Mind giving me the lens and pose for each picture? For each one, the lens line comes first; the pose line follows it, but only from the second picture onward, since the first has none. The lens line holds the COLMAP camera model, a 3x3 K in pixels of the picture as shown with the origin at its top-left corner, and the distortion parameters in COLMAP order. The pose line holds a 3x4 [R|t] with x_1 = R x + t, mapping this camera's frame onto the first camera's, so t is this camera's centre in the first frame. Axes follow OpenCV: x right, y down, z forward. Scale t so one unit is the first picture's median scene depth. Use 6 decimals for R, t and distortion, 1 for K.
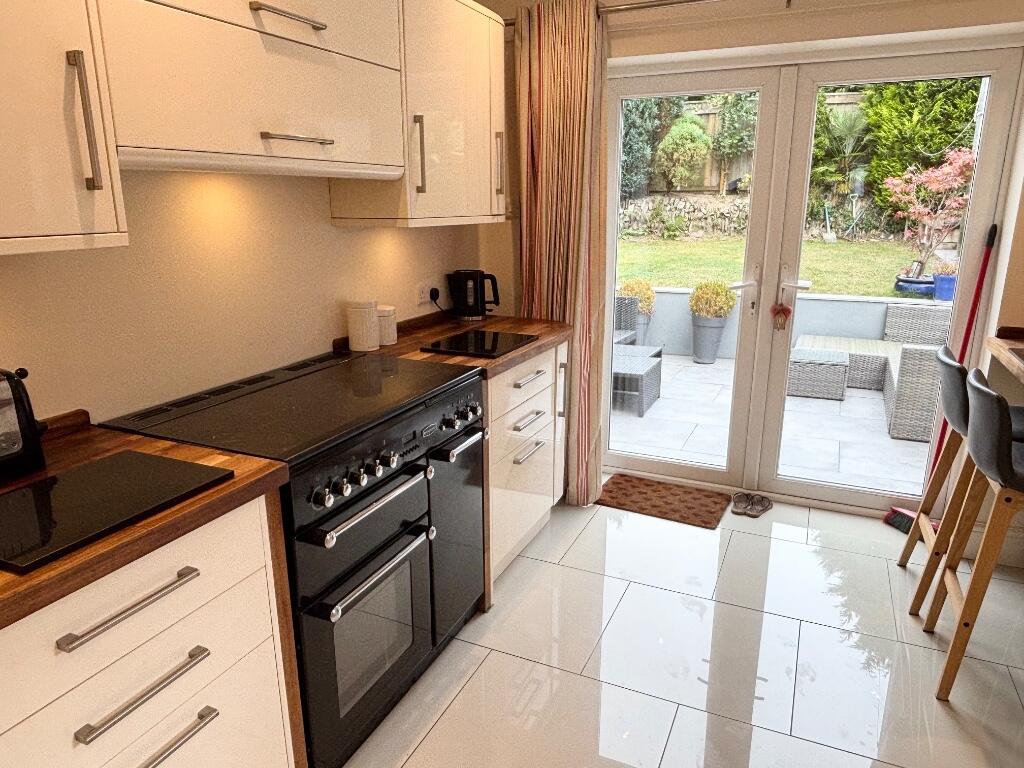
lens RADIAL K [[689.5, 0, 512.0], [0, 689.5, 384.0], [0, 0, 1]] dist [0.042068, -0.060107]
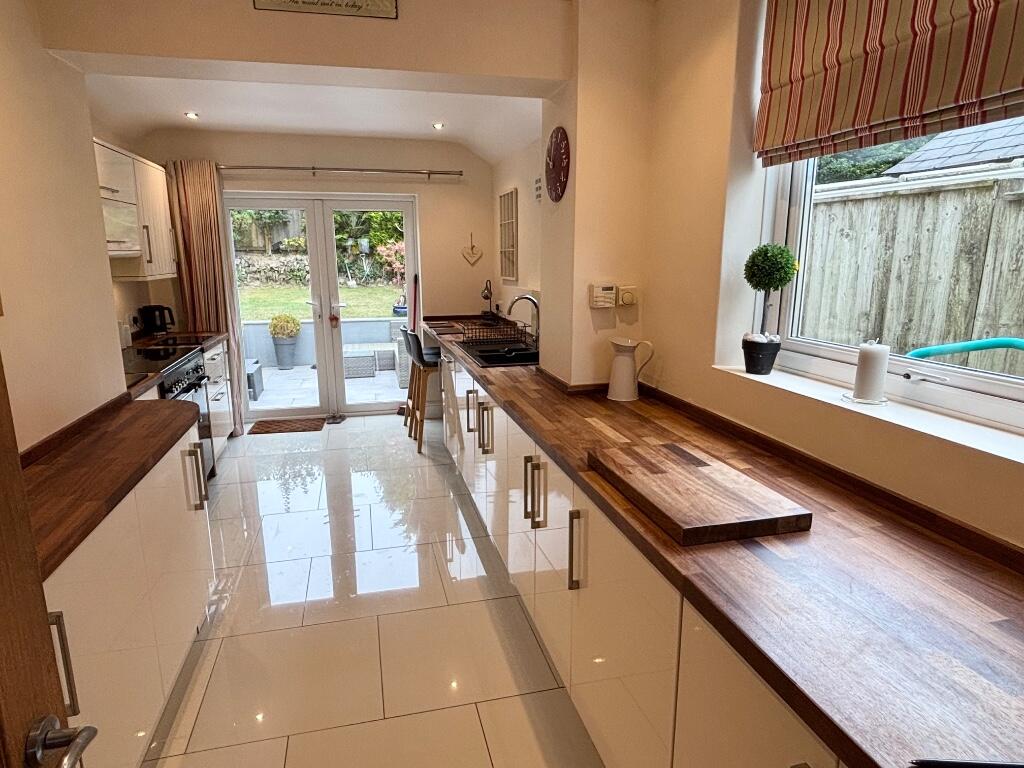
lens RADIAL K [[615.9, 0, 511.6], [0, 615.9, 396.5], [0, 0, 1]] dist [0.031708, -0.000364]
pose [[0.784320, -0.140787, 0.604170, -0.151858], [0.160971, 0.986736, 0.020966, 0.077019], [-0.599108, 0.080810, 0.796580, -0.338489]]
